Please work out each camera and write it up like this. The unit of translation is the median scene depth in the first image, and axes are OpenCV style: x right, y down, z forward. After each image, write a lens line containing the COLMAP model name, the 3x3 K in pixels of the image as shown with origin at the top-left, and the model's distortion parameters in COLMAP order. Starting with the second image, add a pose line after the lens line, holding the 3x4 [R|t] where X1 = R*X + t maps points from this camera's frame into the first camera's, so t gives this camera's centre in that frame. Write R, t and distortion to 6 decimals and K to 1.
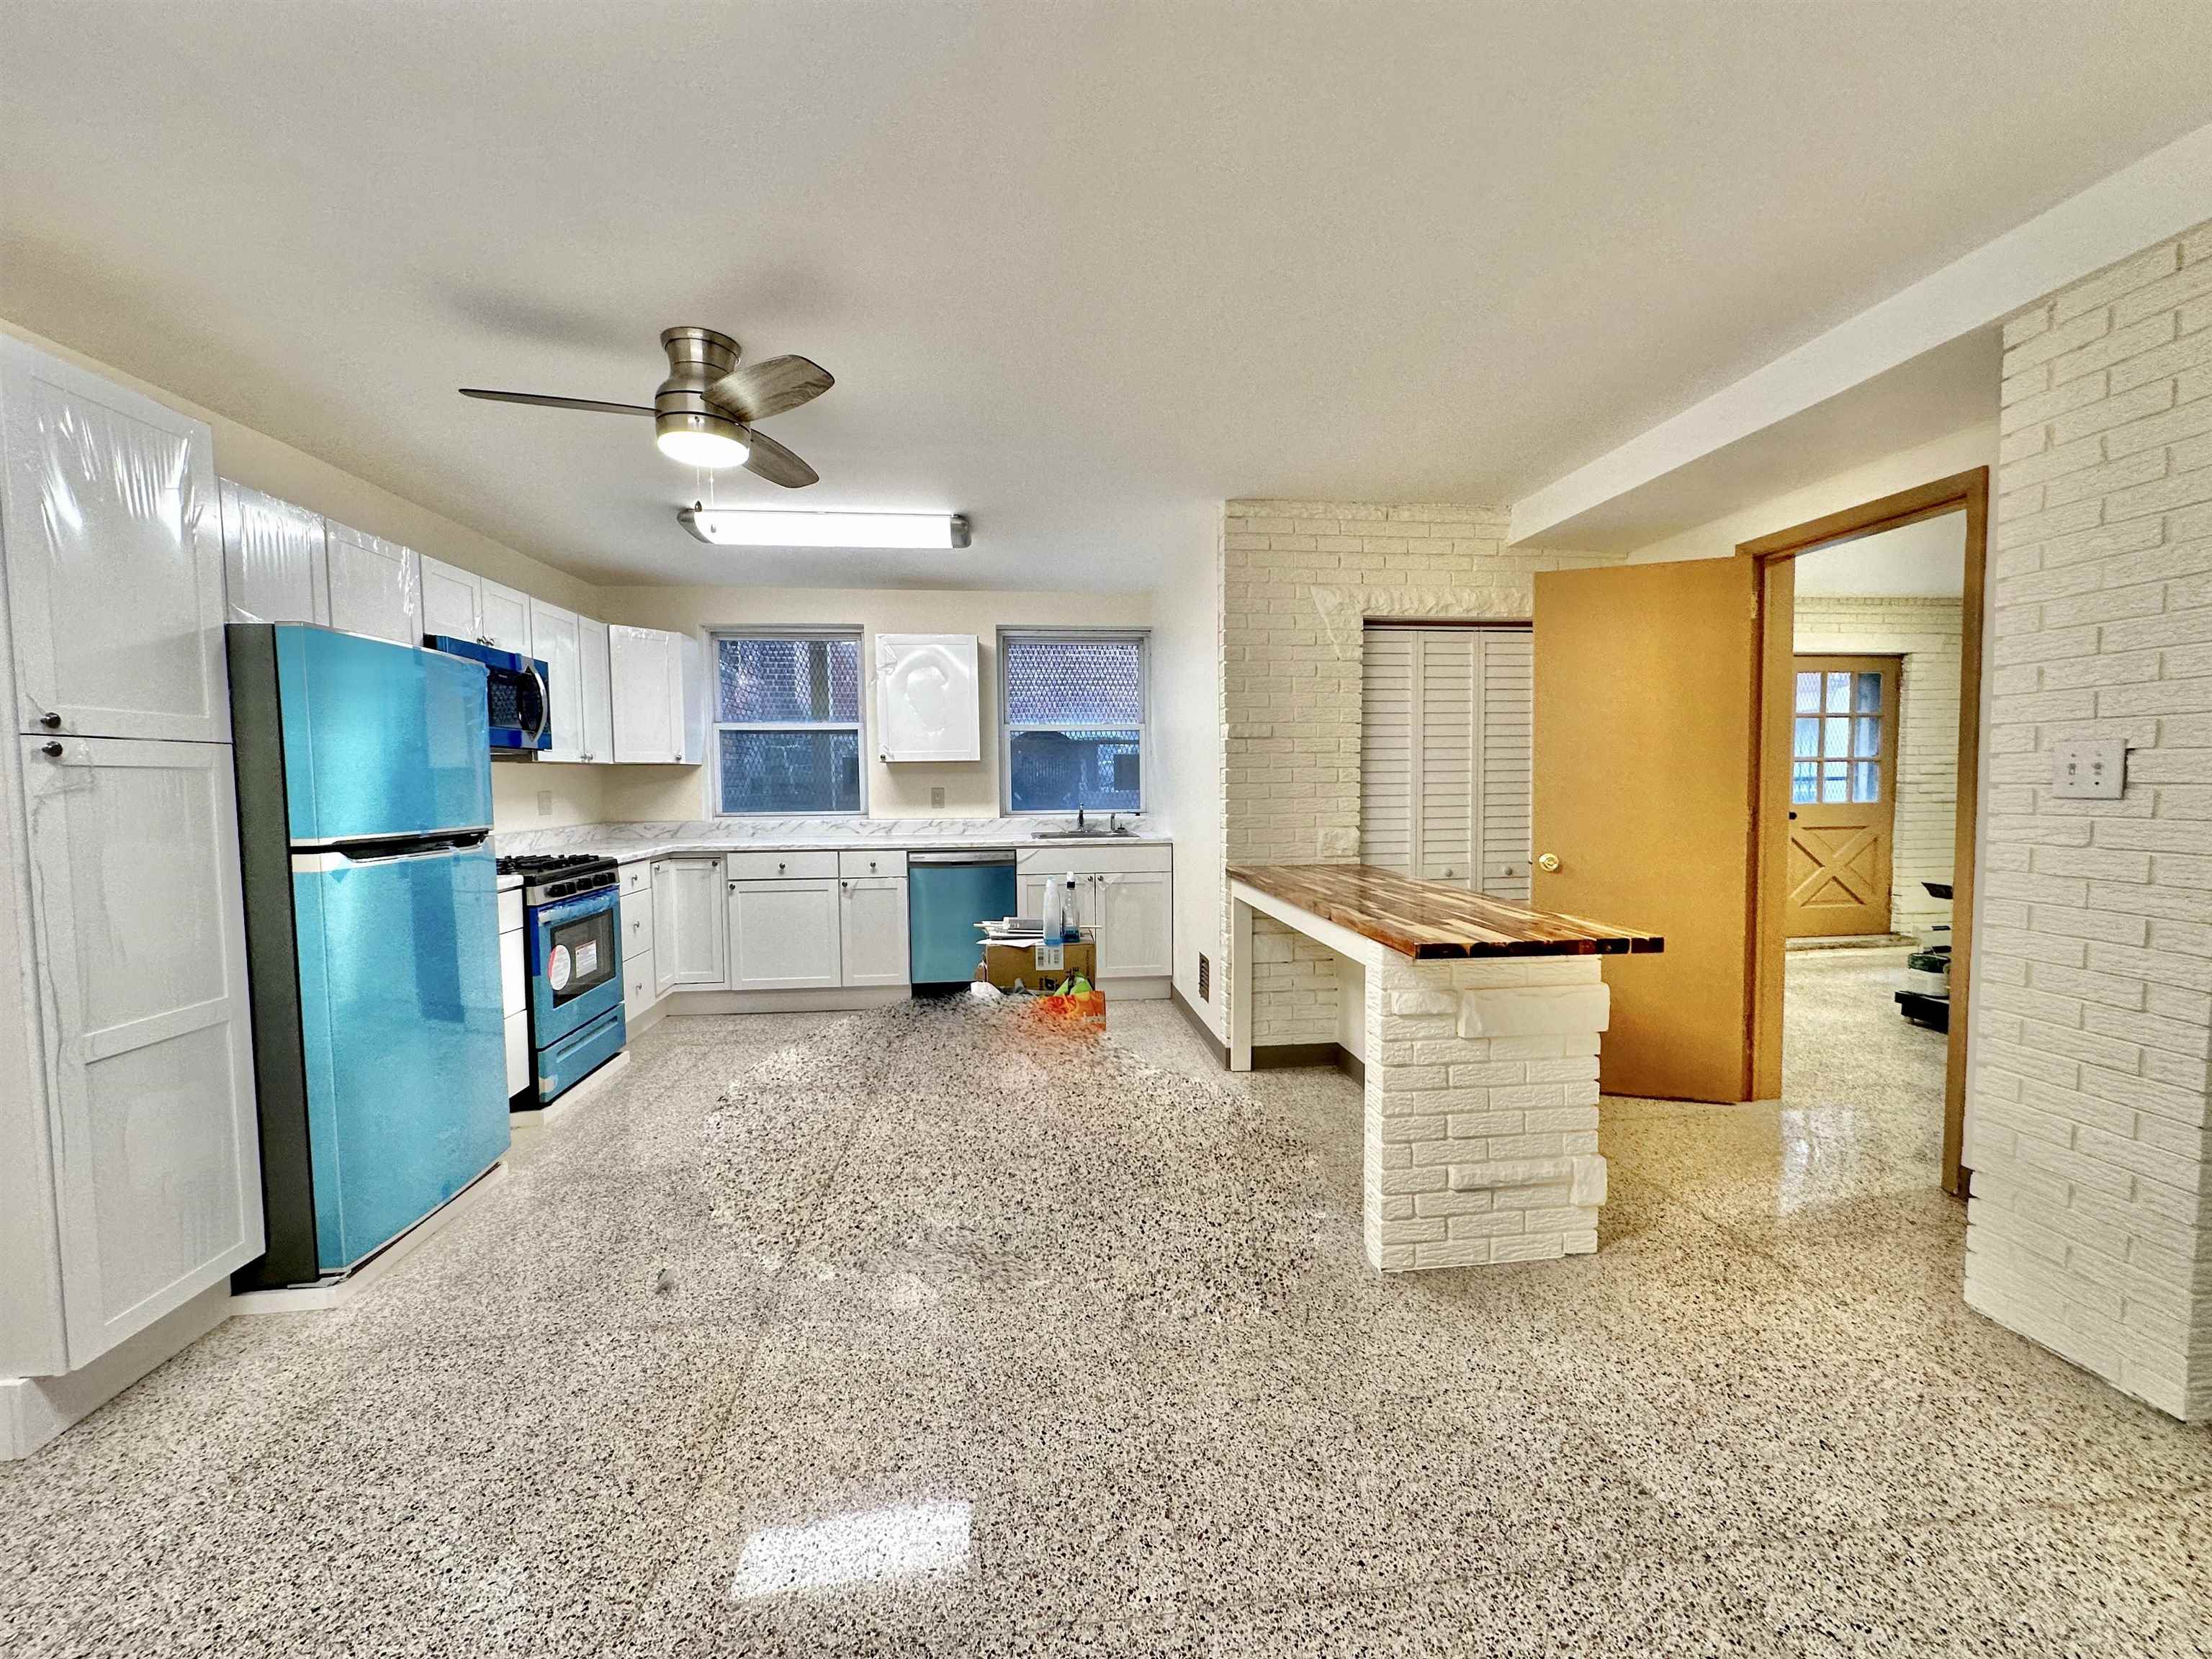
lens RADIAL K [[887.2, 0, 1105.2], [0, 887.2, 829.2], [0, 0, 1]] dist [-0.001597, 0.000433]
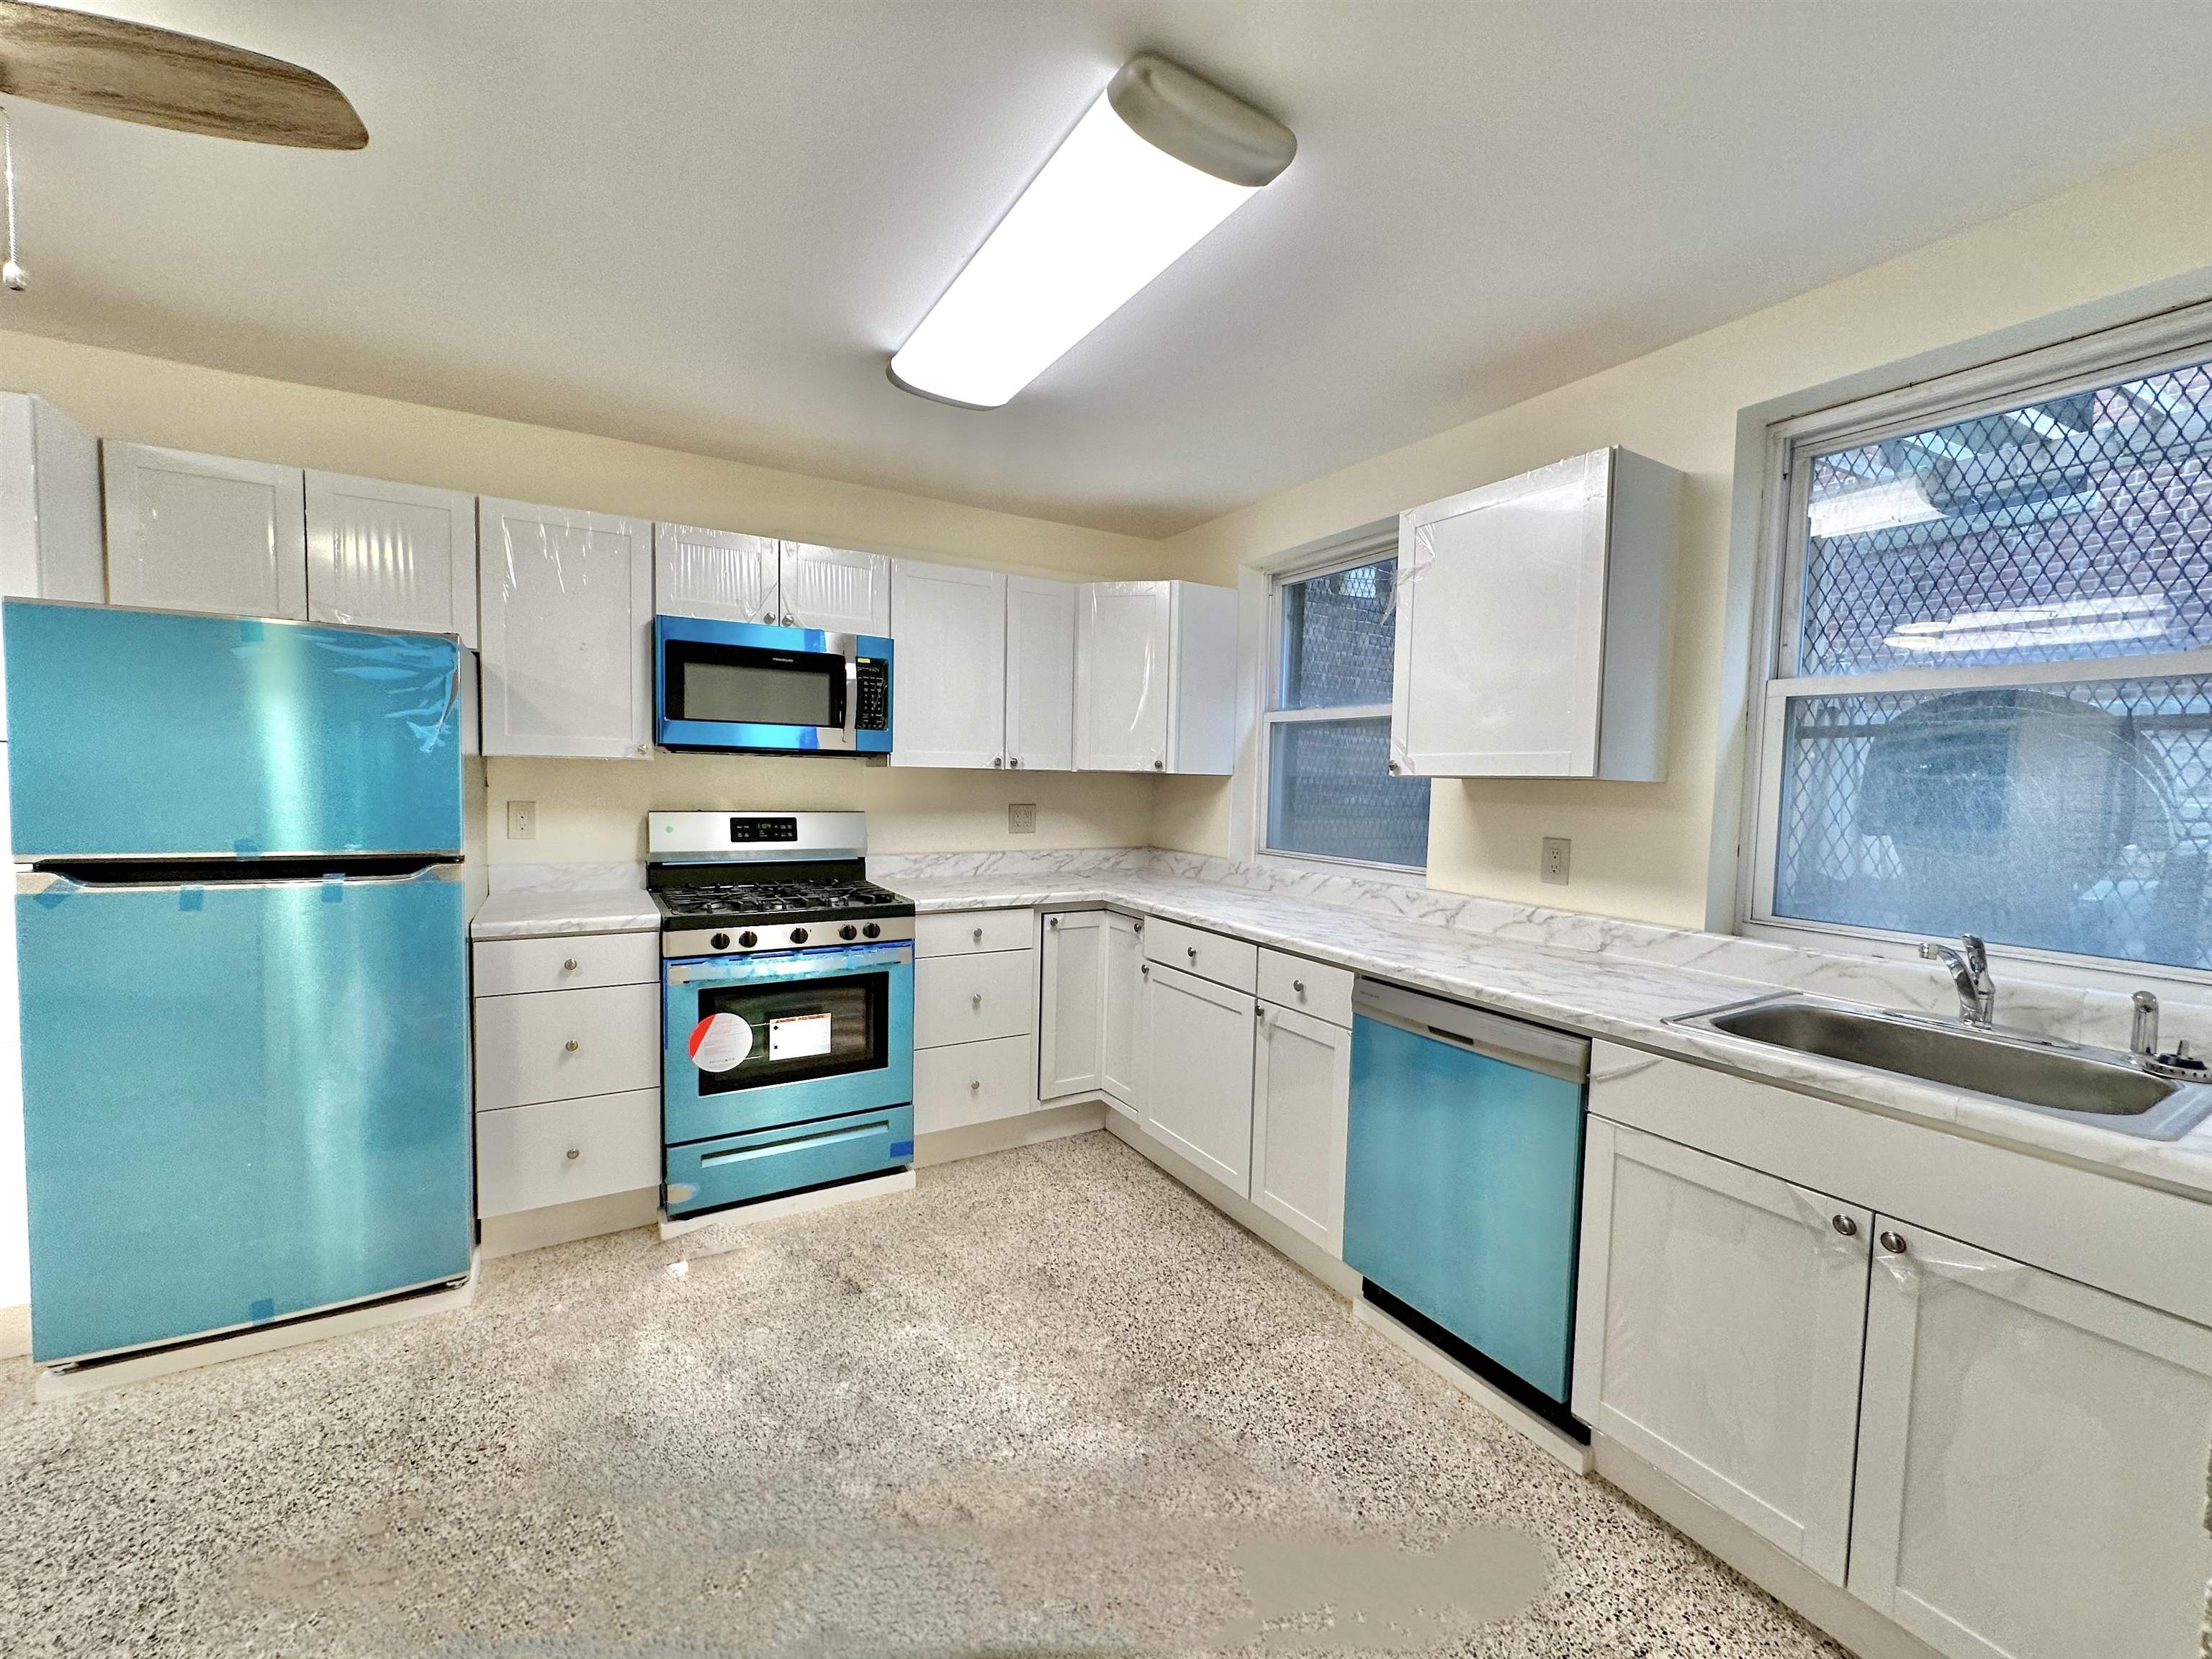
lens RADIAL K [[887.2, 0, 1101.3], [0, 887.2, 827.3], [0, 0, 1]] dist [-0.001597, 0.000433]
pose [[0.407615, 0.069905, -0.910474, 0.129298], [-0.080094, 0.995960, 0.040611, -0.057226], [0.909635, 0.056370, 0.411567, 0.694099]]
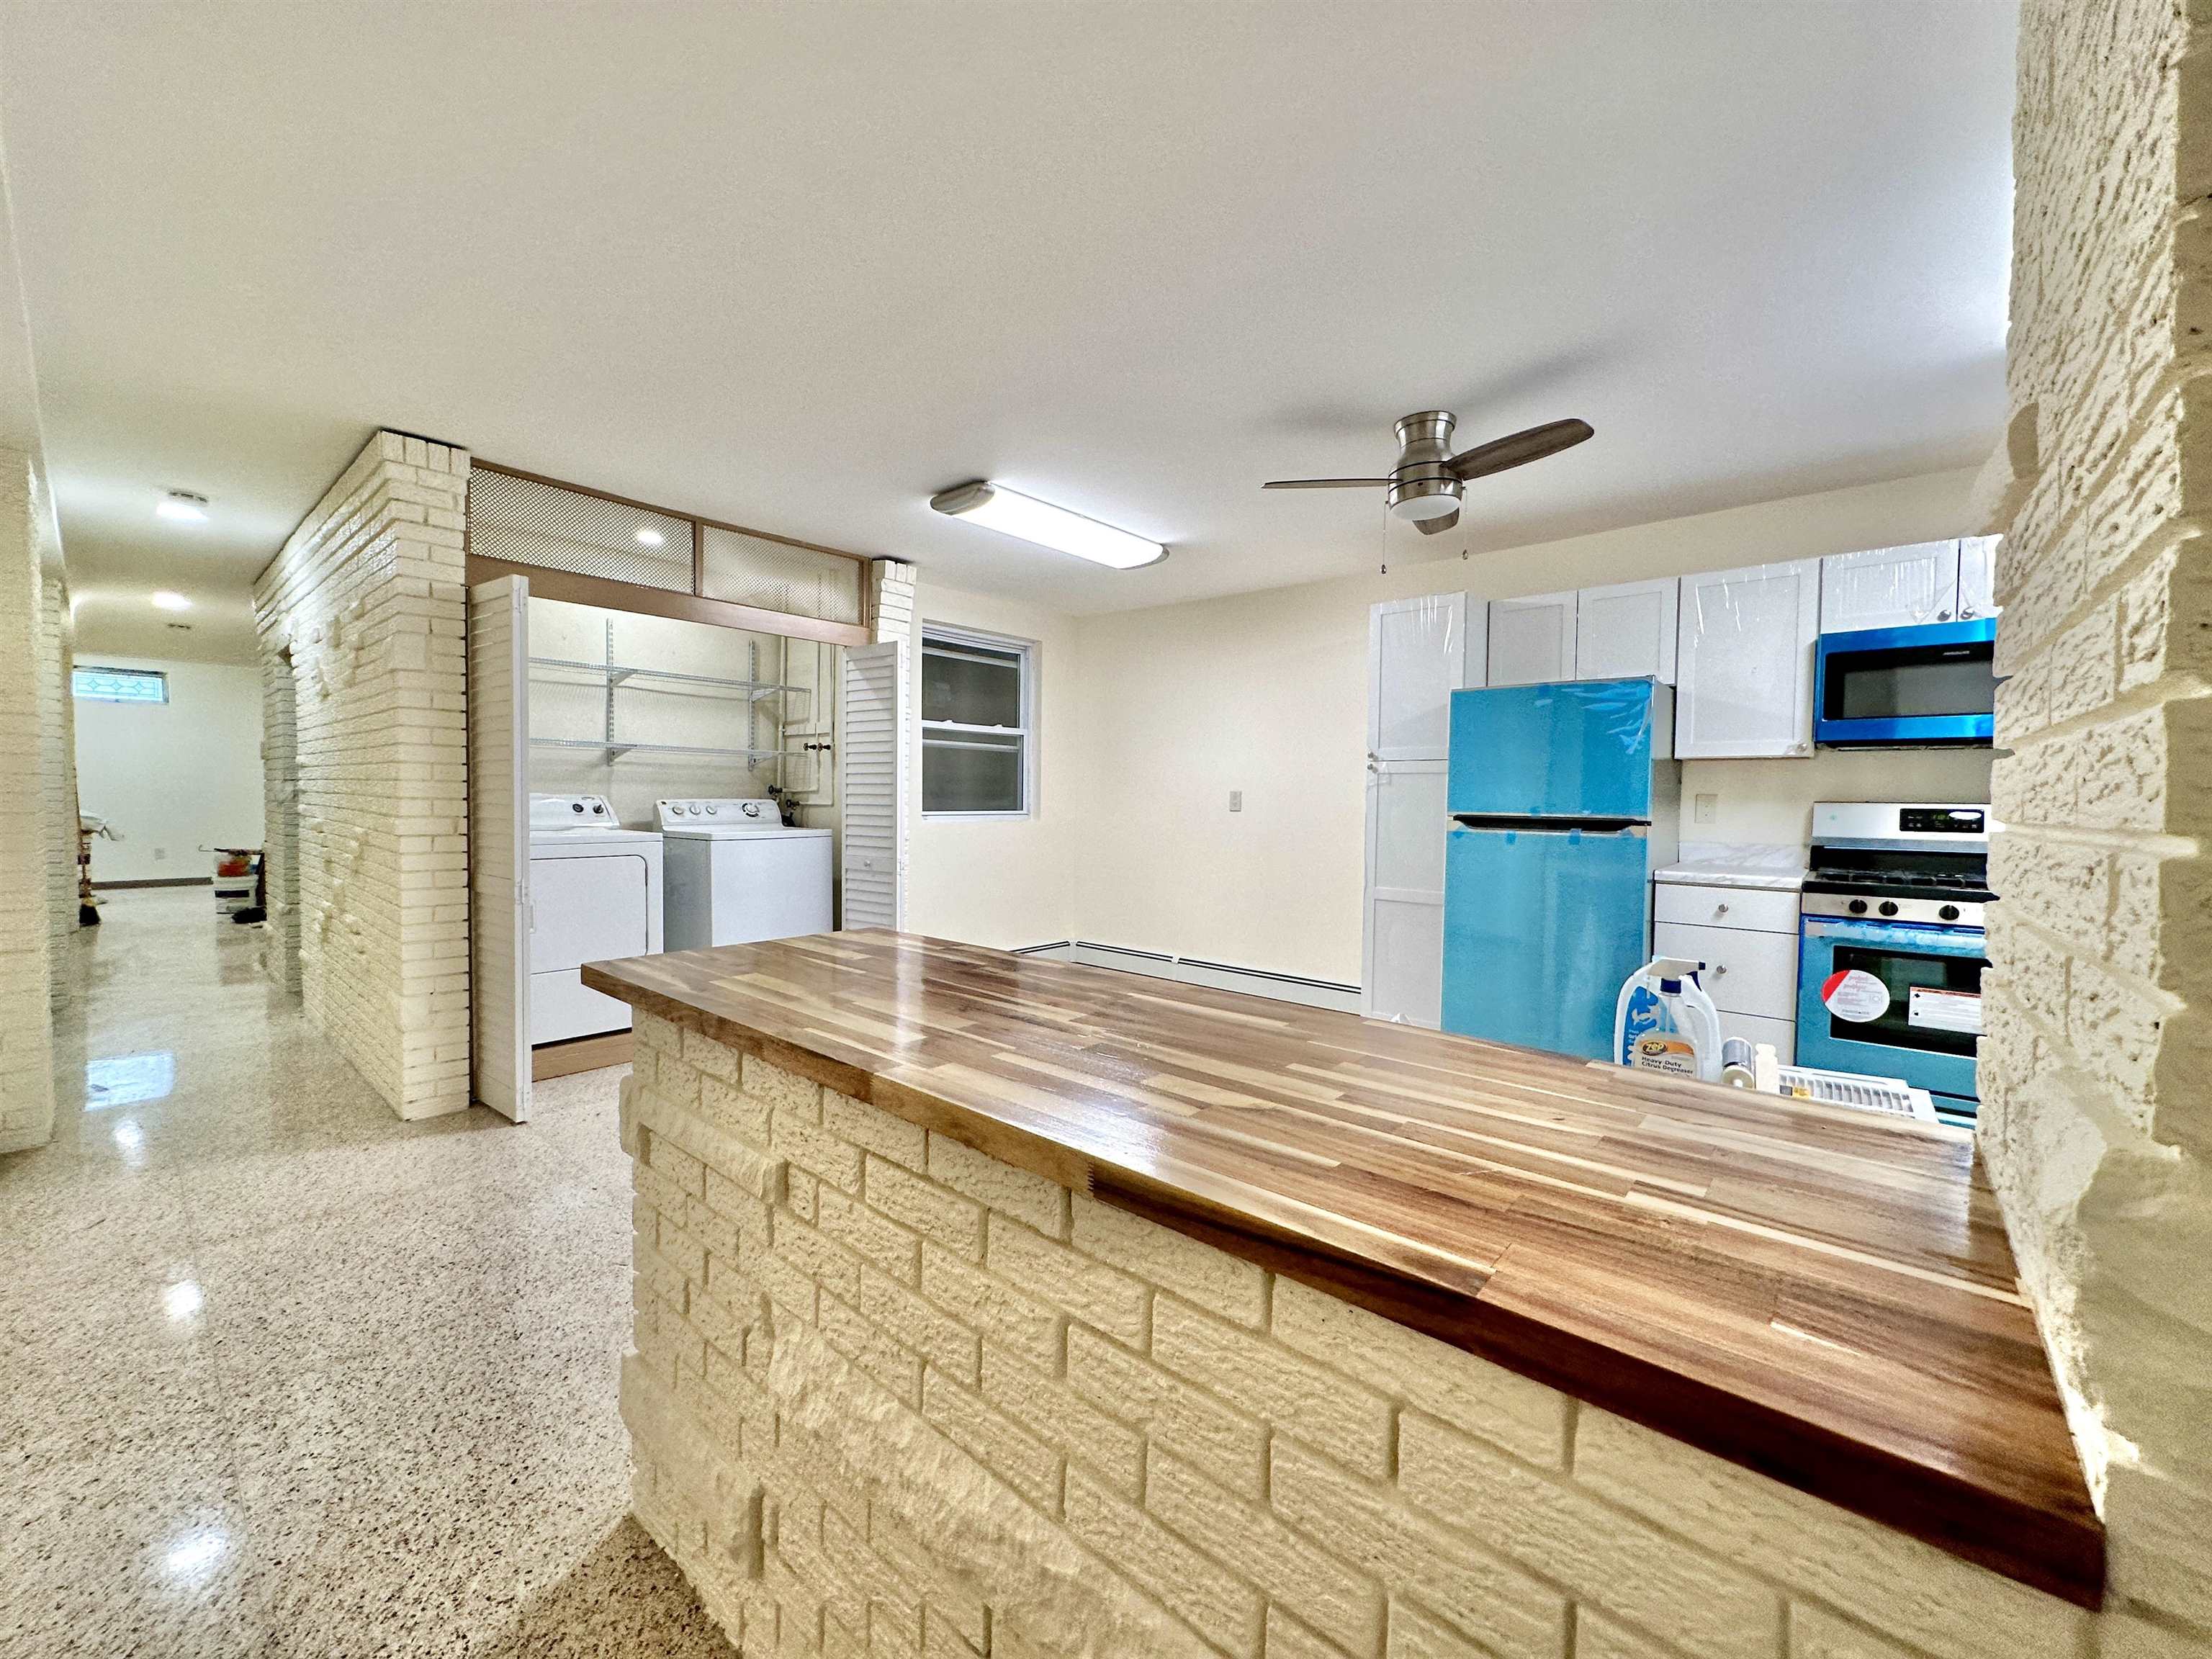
lens RADIAL K [[887.2, 0, 1097.4], [0, 887.2, 830.4], [0, 0, 1]] dist [-0.001597, 0.000433]
pose [[-0.737815, 0.031027, -0.674289, 0.356261], [-0.042294, 0.994855, 0.092055, -0.036959], [0.673676, 0.096438, -0.732707, 0.797043]]
